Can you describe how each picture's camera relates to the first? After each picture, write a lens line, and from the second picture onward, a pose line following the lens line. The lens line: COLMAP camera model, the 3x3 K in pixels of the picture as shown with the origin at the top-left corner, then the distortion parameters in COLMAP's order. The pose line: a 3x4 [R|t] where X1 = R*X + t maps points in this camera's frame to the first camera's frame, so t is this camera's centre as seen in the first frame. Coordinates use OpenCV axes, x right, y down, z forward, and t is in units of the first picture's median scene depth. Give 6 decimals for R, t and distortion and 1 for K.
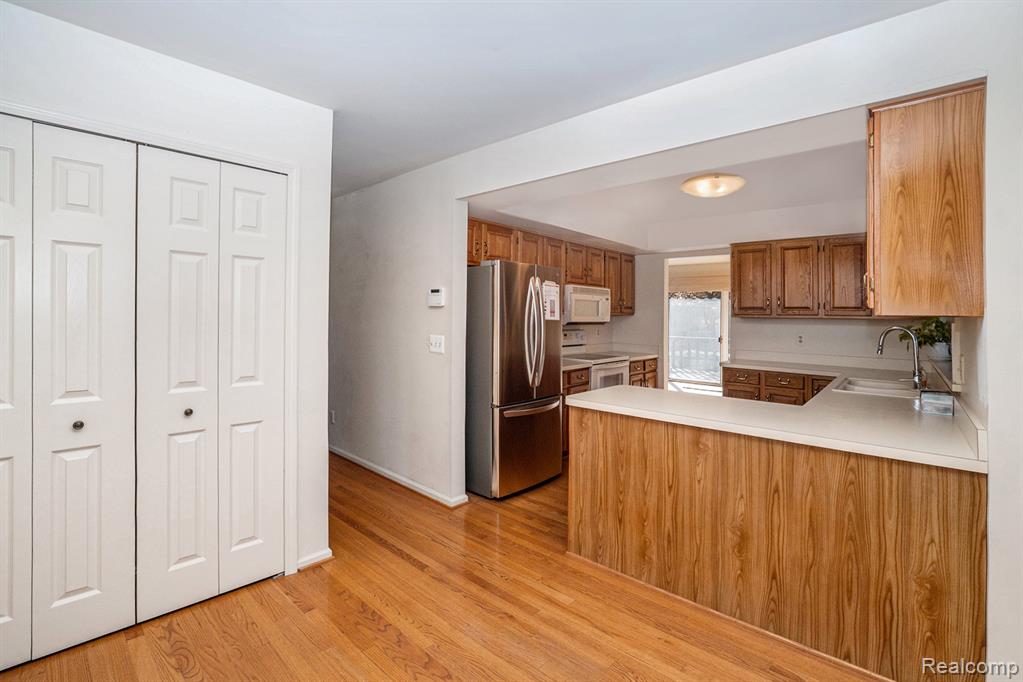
lens RADIAL K [[447.4, 0, 514.1], [0, 447.4, 313.2], [0, 0, 1]] dist [-0.057791, 0.012832]
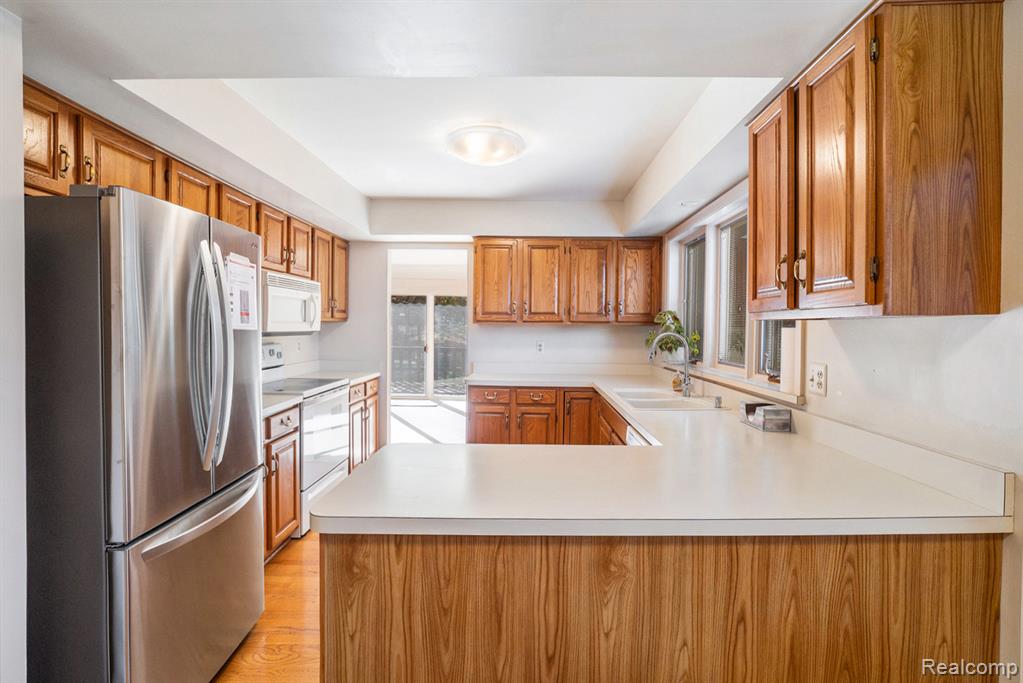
lens RADIAL K [[447.4, 0, 514.1], [0, 447.4, 313.7], [0, 0, 1]] dist [-0.057791, 0.012832]
pose [[0.762800, 0.012670, 0.646510, -0.000369], [-0.000822, 0.999826, -0.018624, 0.011519], [-0.646634, 0.013675, 0.762678, 0.618259]]
